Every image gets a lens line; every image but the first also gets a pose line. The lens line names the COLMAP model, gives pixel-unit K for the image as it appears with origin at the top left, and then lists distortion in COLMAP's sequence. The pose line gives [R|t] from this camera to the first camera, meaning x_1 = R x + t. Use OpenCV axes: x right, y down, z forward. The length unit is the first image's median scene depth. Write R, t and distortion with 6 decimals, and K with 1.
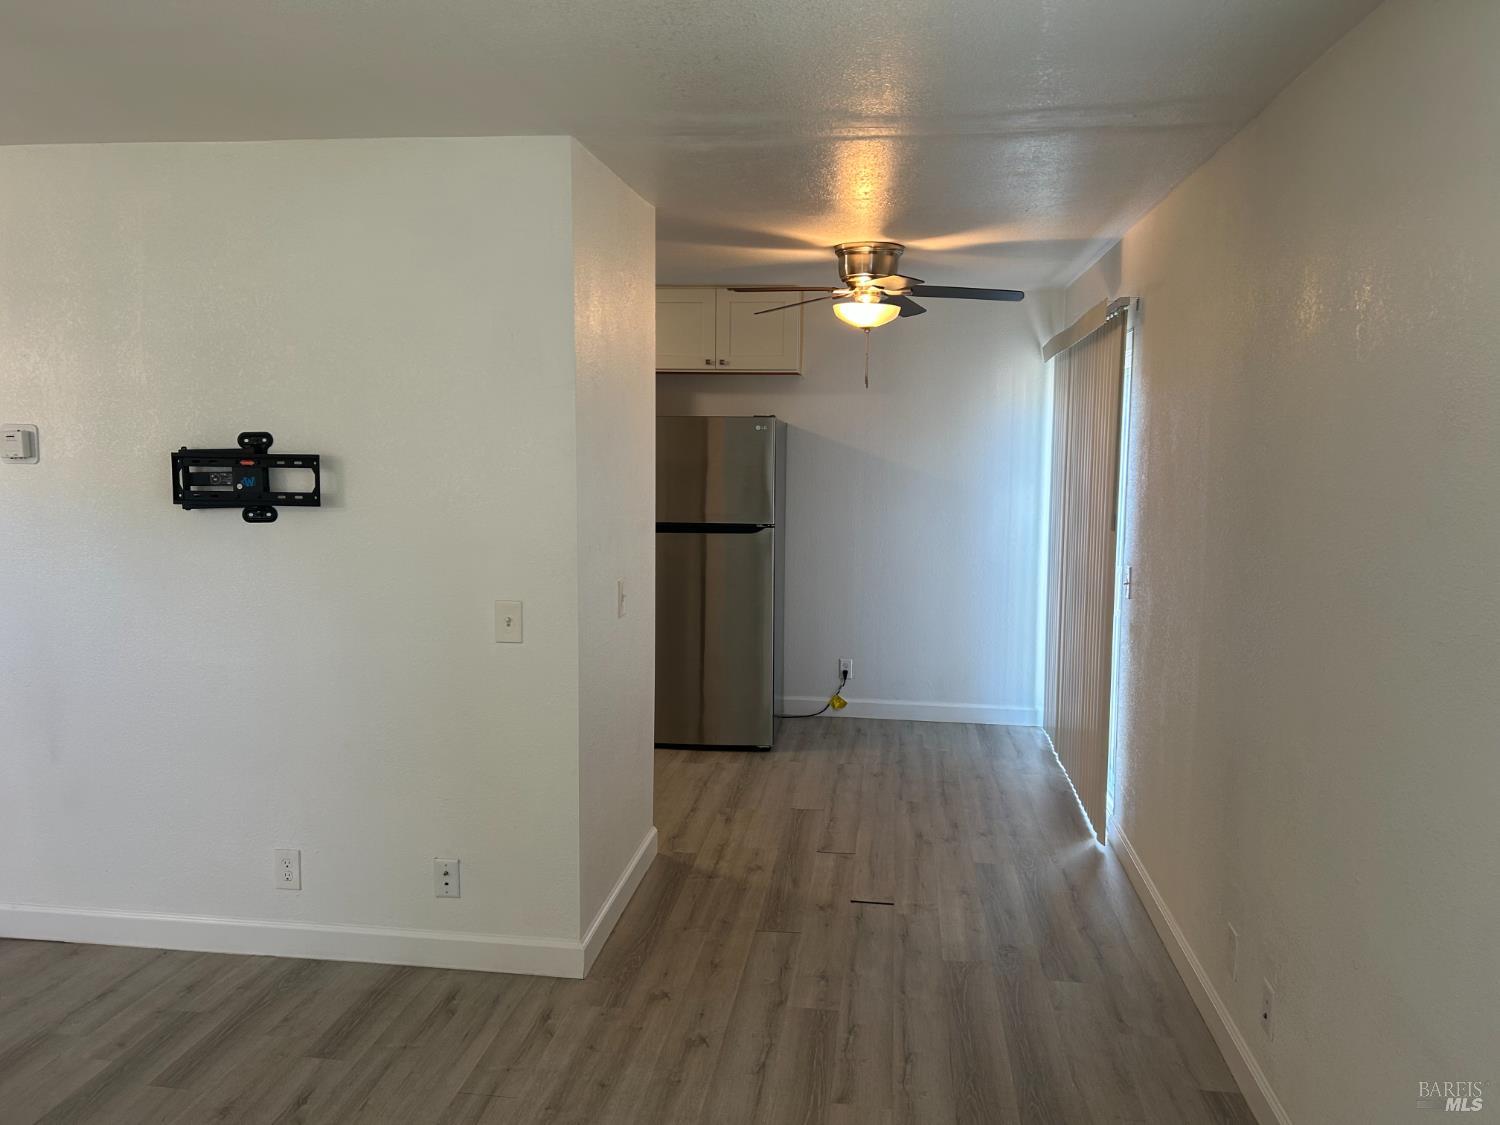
lens RADIAL K [[1128.1, 0, 740.2], [0, 1128.1, 551.9], [0, 0, 1]] dist [0.045003, -0.048742]
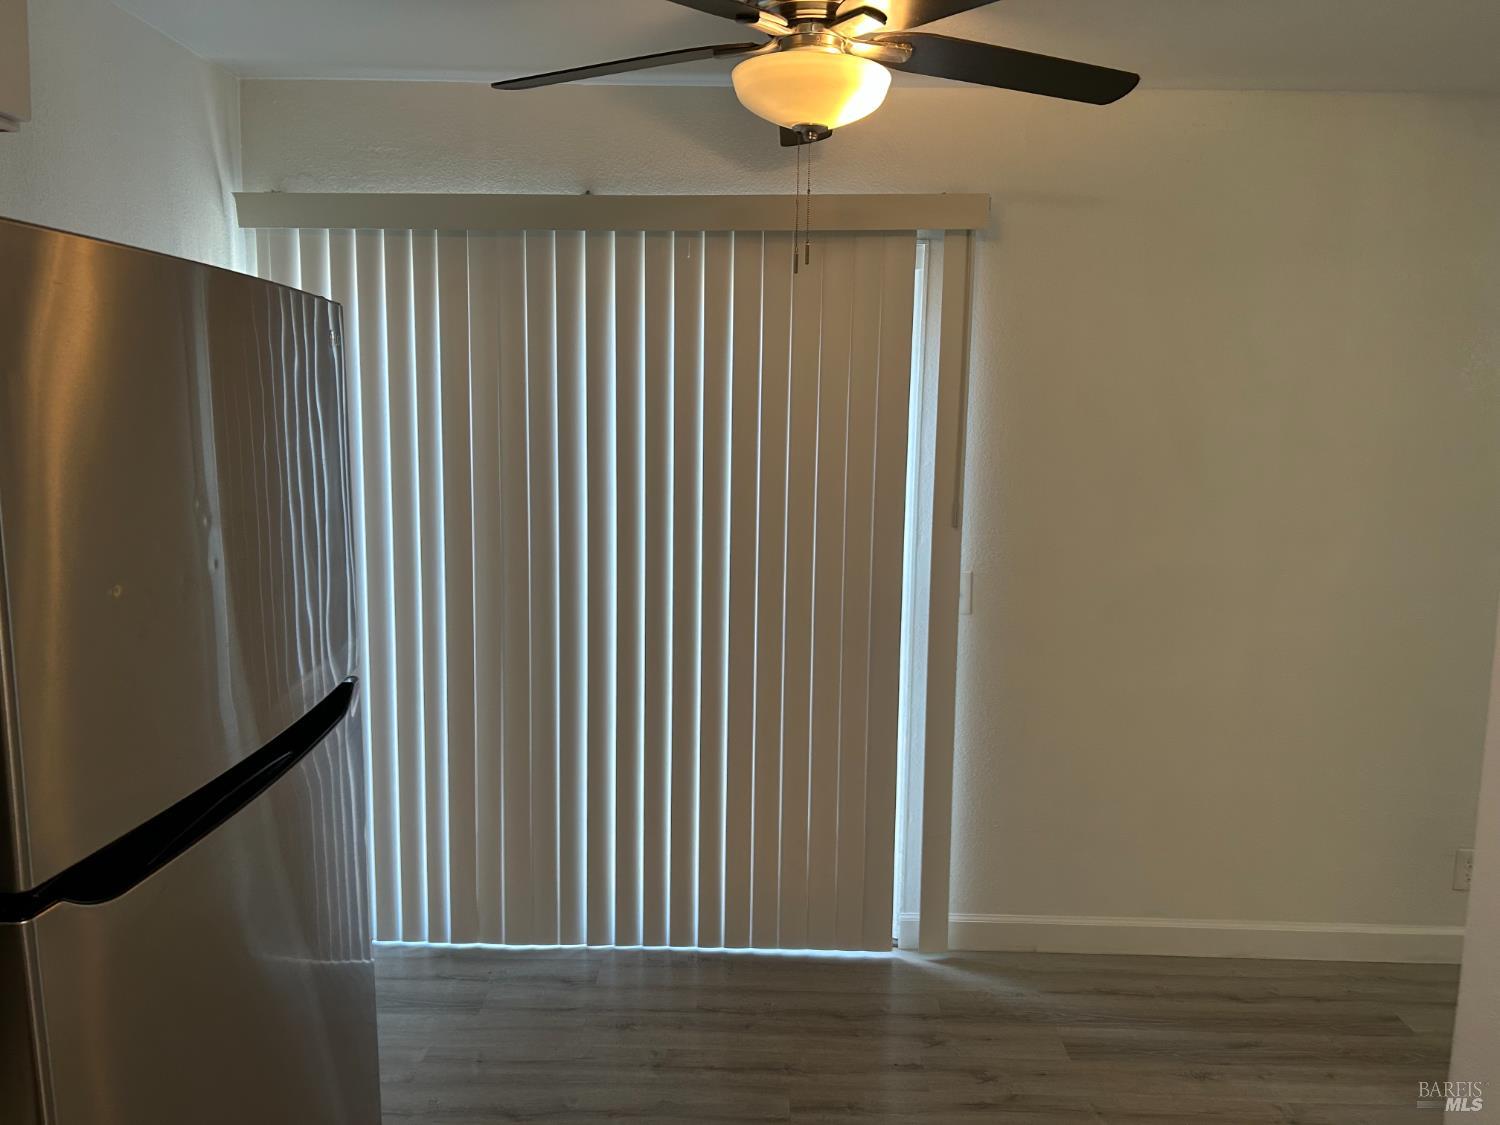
lens RADIAL K [[1128.1, 0, 750.1], [0, 1128.1, 564.3], [0, 0, 1]] dist [0.045003, -0.048742]
pose [[-0.098271, -0.159244, 0.982336, -0.299471], [0.090448, 0.981599, 0.168173, -0.107379], [-0.991041, 0.105377, -0.082060, 0.962538]]
